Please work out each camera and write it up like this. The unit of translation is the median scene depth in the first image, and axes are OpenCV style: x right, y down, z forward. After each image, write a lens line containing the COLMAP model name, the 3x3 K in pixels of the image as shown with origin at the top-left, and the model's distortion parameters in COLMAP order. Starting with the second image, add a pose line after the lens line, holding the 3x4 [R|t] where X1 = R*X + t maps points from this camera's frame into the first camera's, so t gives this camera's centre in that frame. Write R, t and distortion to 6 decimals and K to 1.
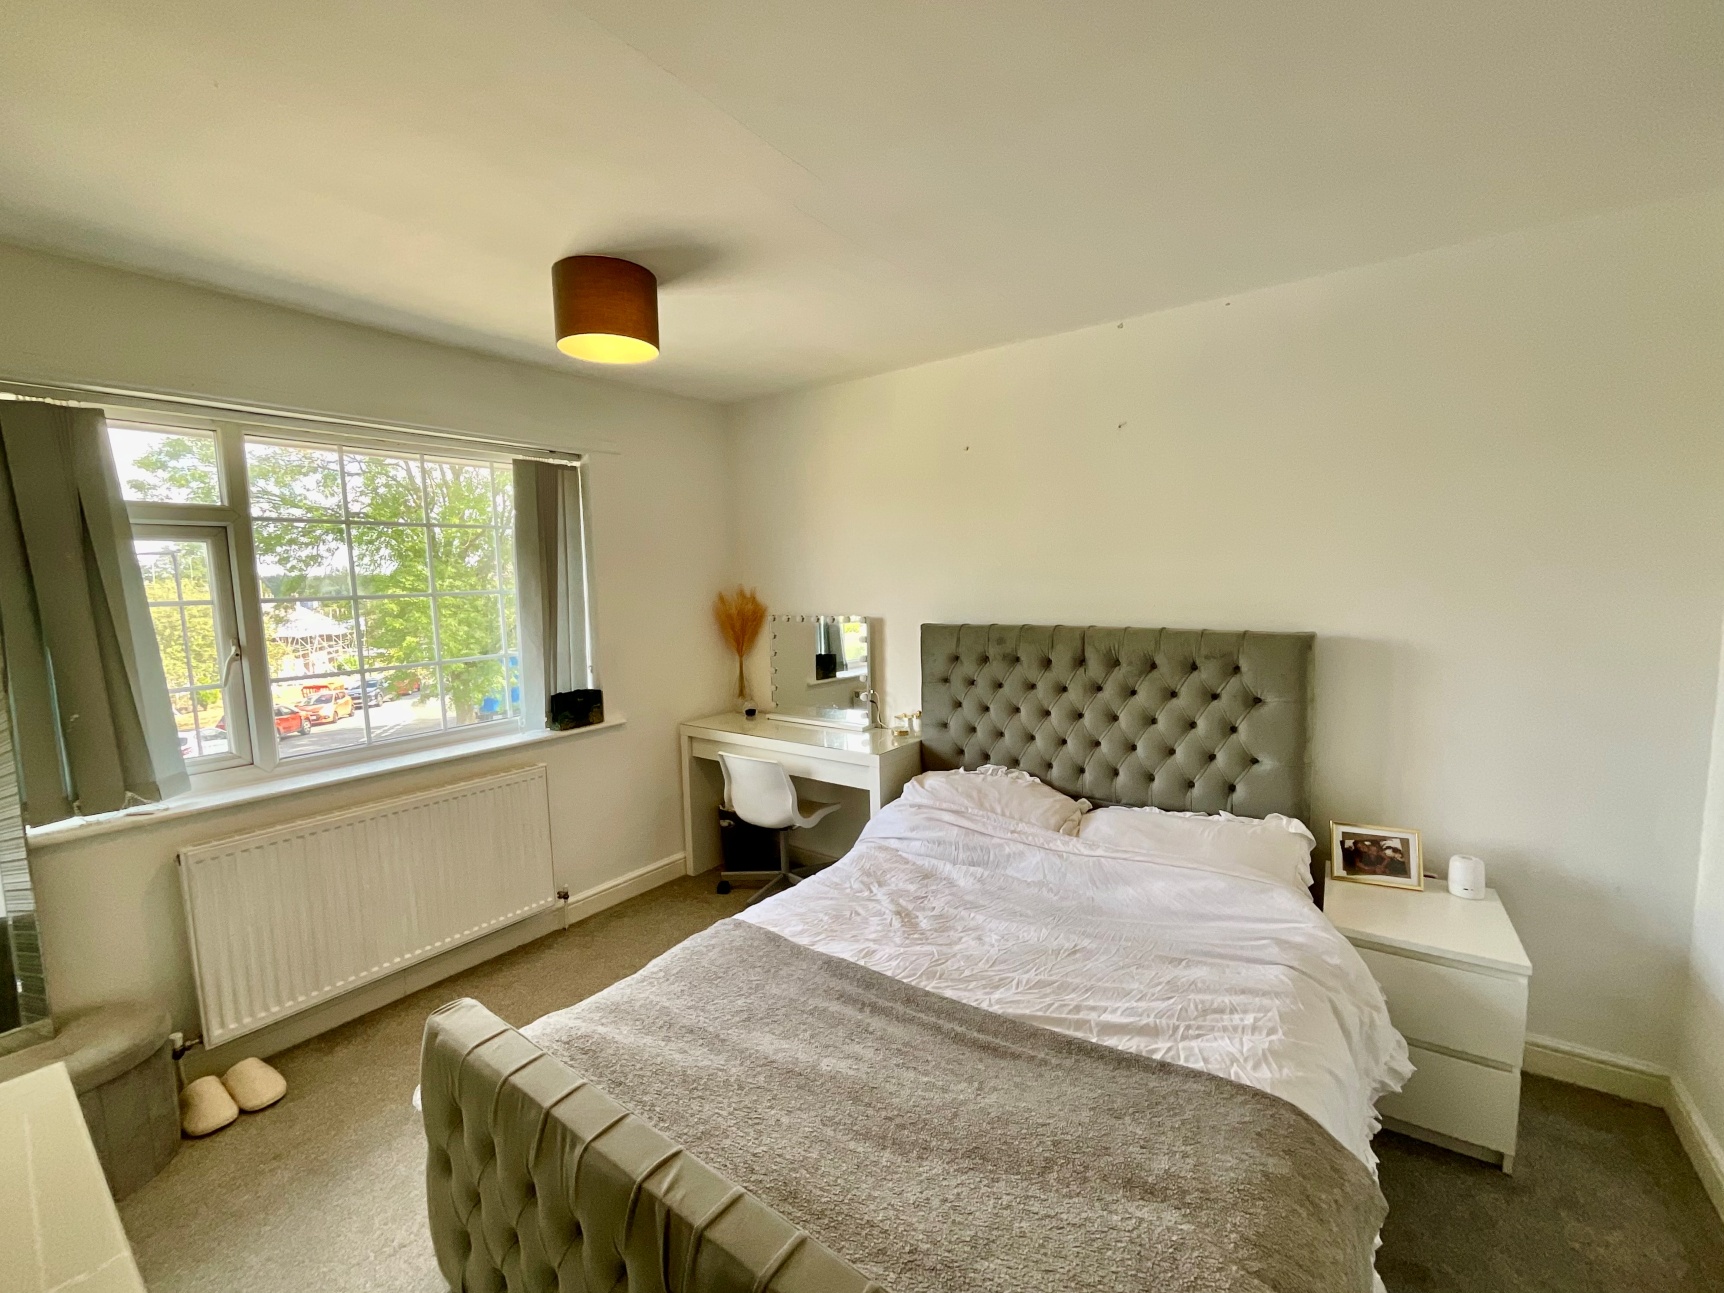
lens RADIAL K [[702.6, 0, 858.2], [0, 702.6, 652.5], [0, 0, 1]] dist [0.000598, -0.000095]
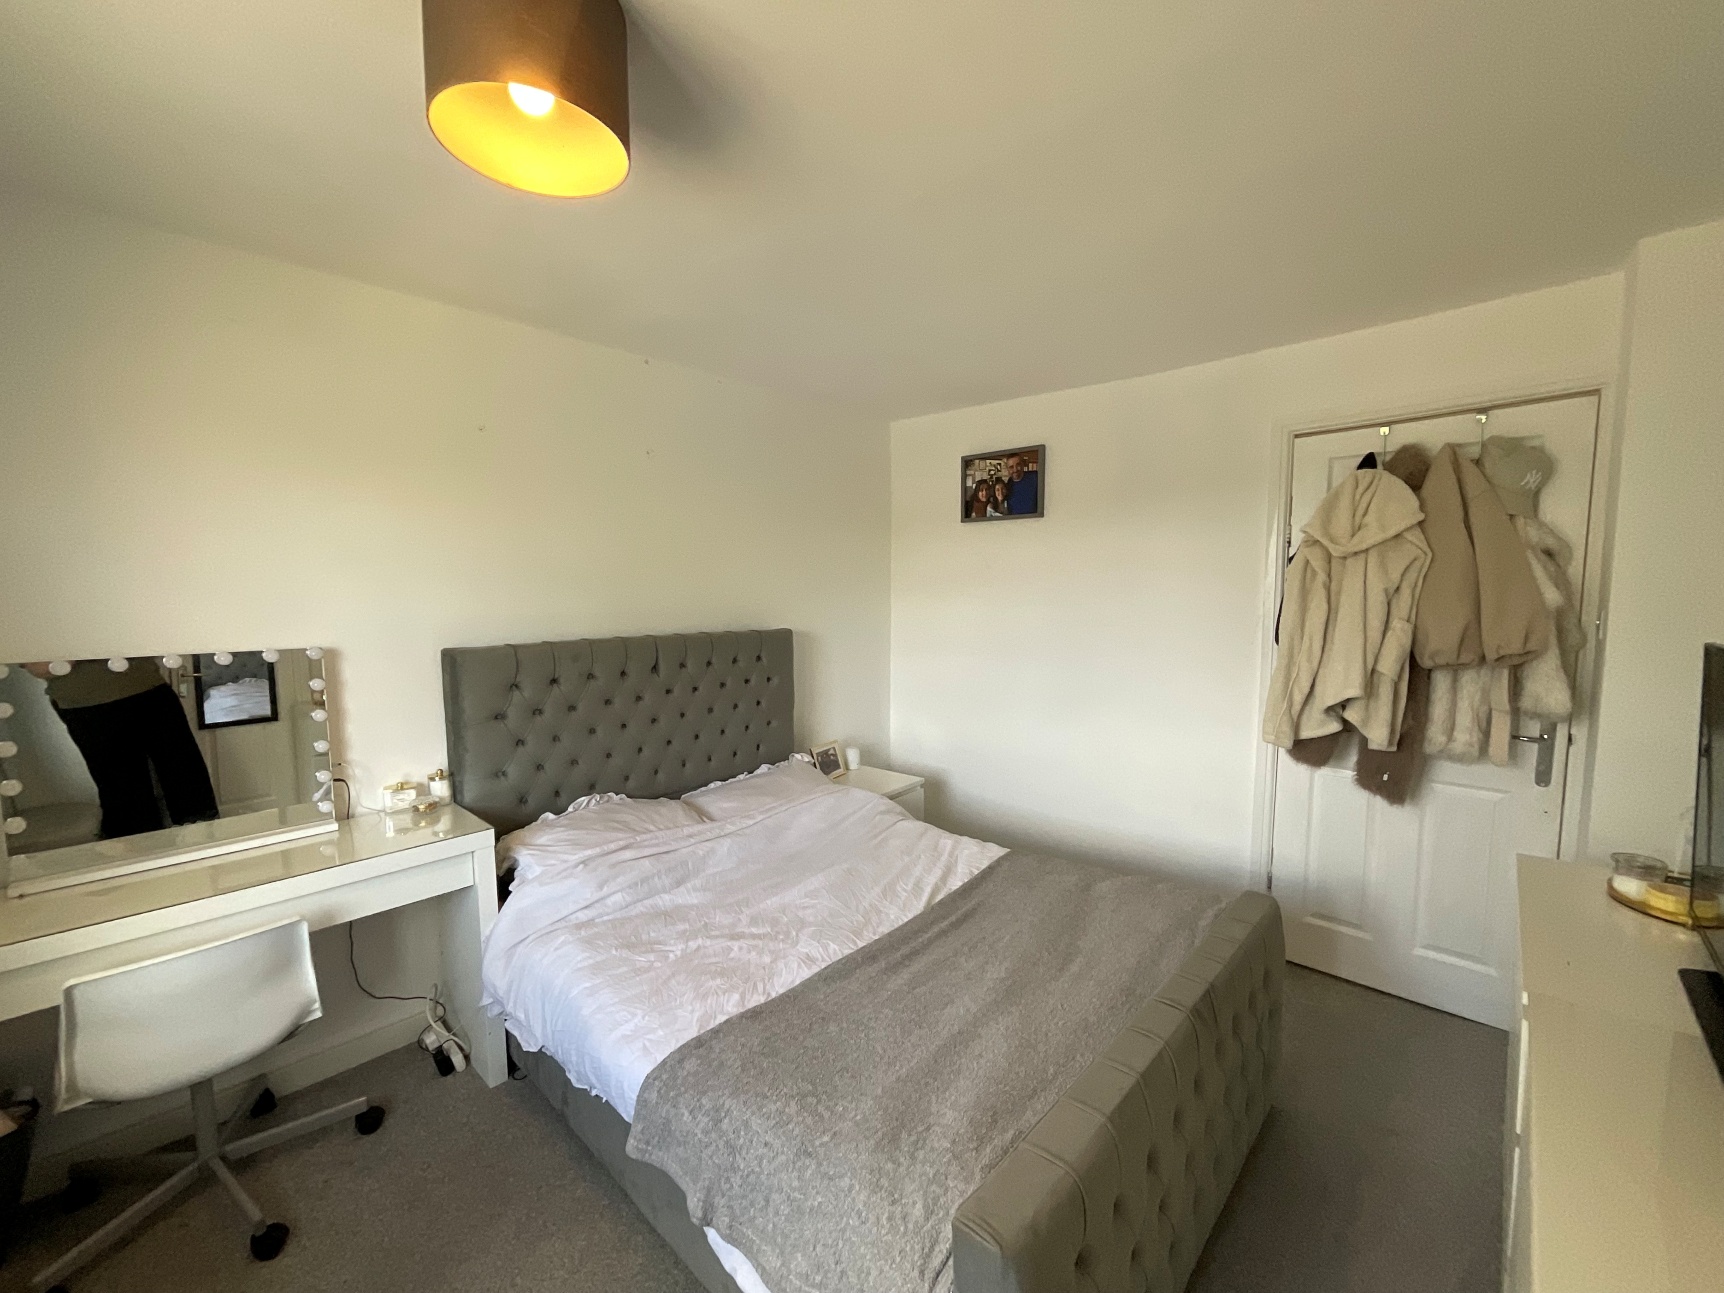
lens RADIAL K [[696.1, 0, 861.3], [0, 696.1, 650.6], [0, 0, 1]] dist [-0.001221, -0.000769]
pose [[0.121270, -0.064733, 0.990507, -0.789892], [0.106513, 0.992958, 0.051852, -0.040458], [-0.986888, 0.099214, 0.127311, 0.650553]]
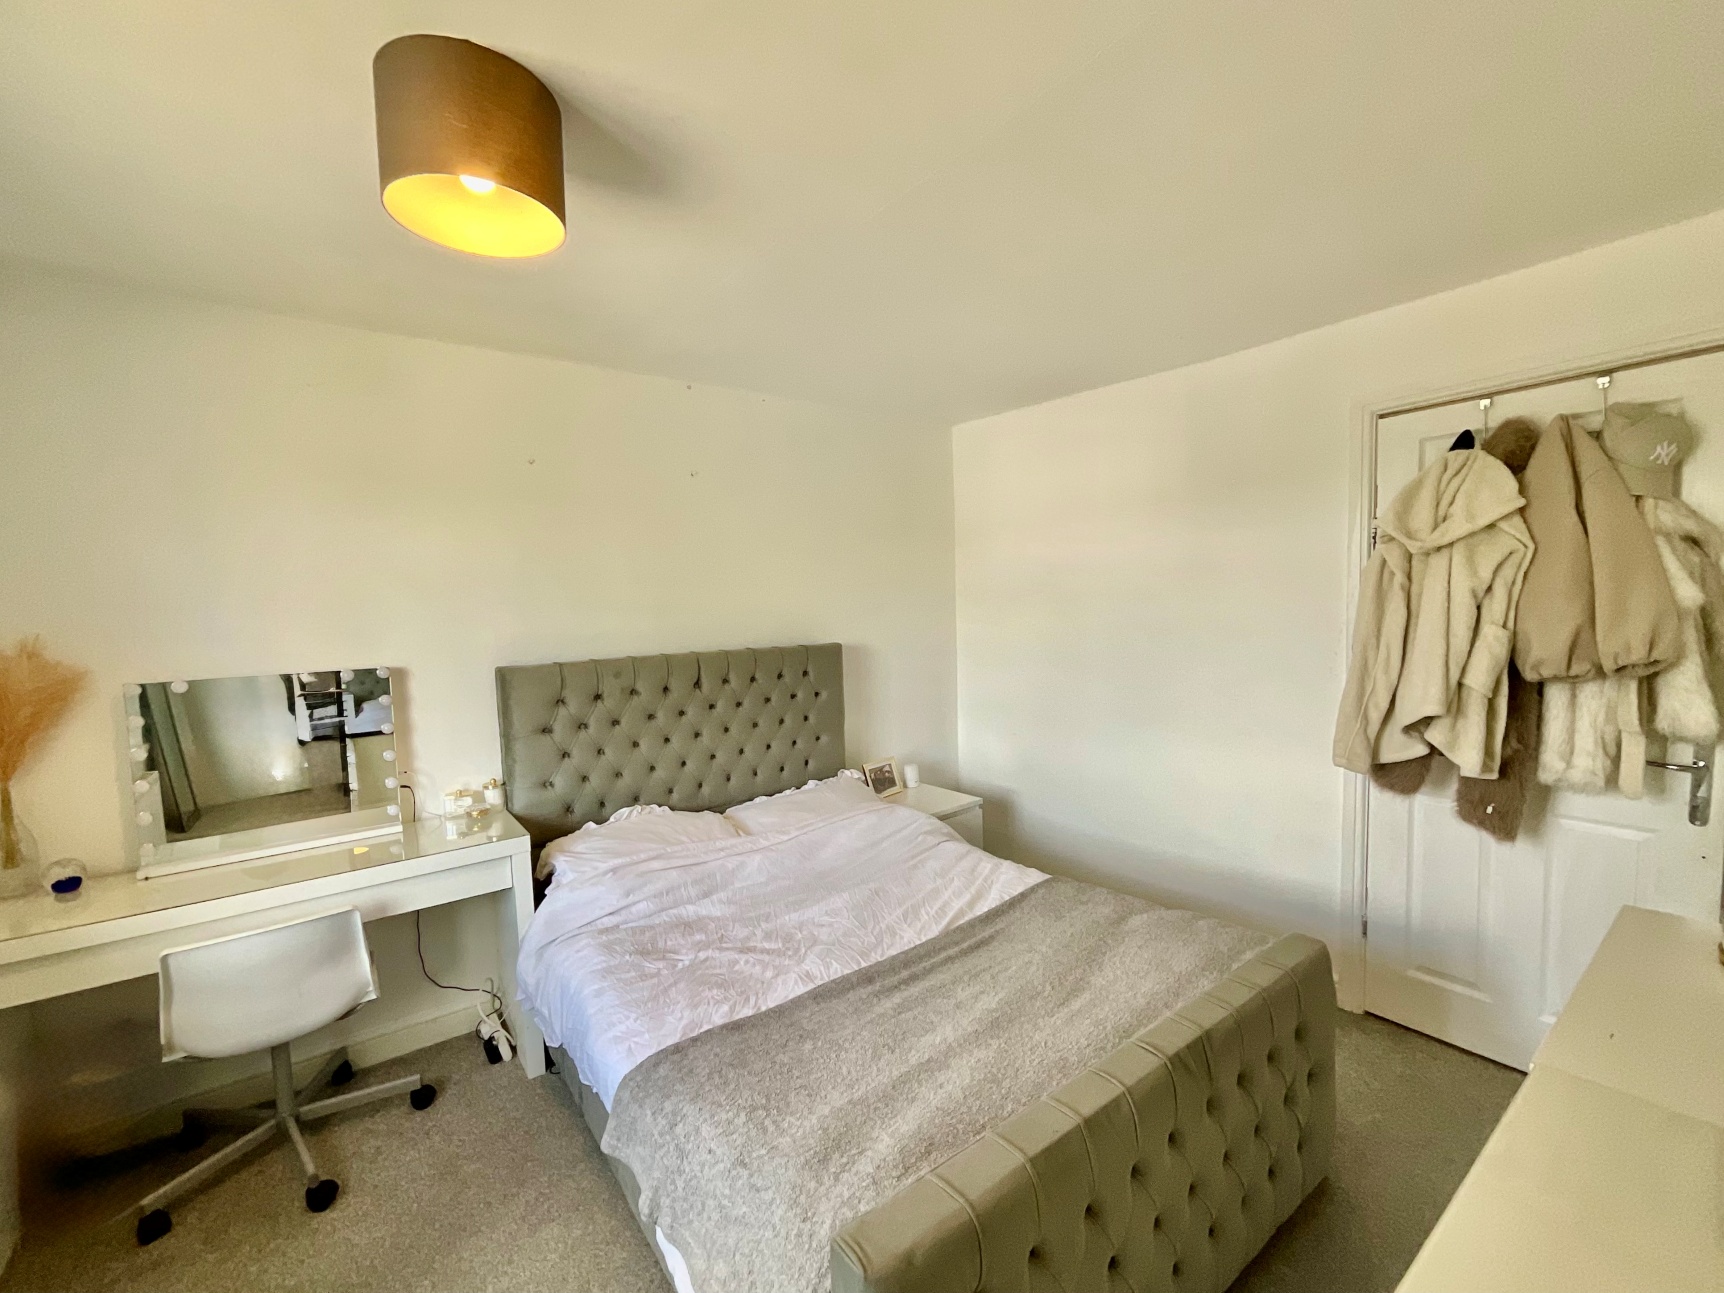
lens RADIAL K [[725.6, 0, 861.1], [0, 725.6, 653.8], [0, 0, 1]] dist [-0.001361, 0.000195]
pose [[0.293040, -0.054394, 0.954552, -0.781777], [0.122720, 0.992262, 0.018869, -0.027342], [-0.948192, 0.111613, 0.297448, 0.493656]]
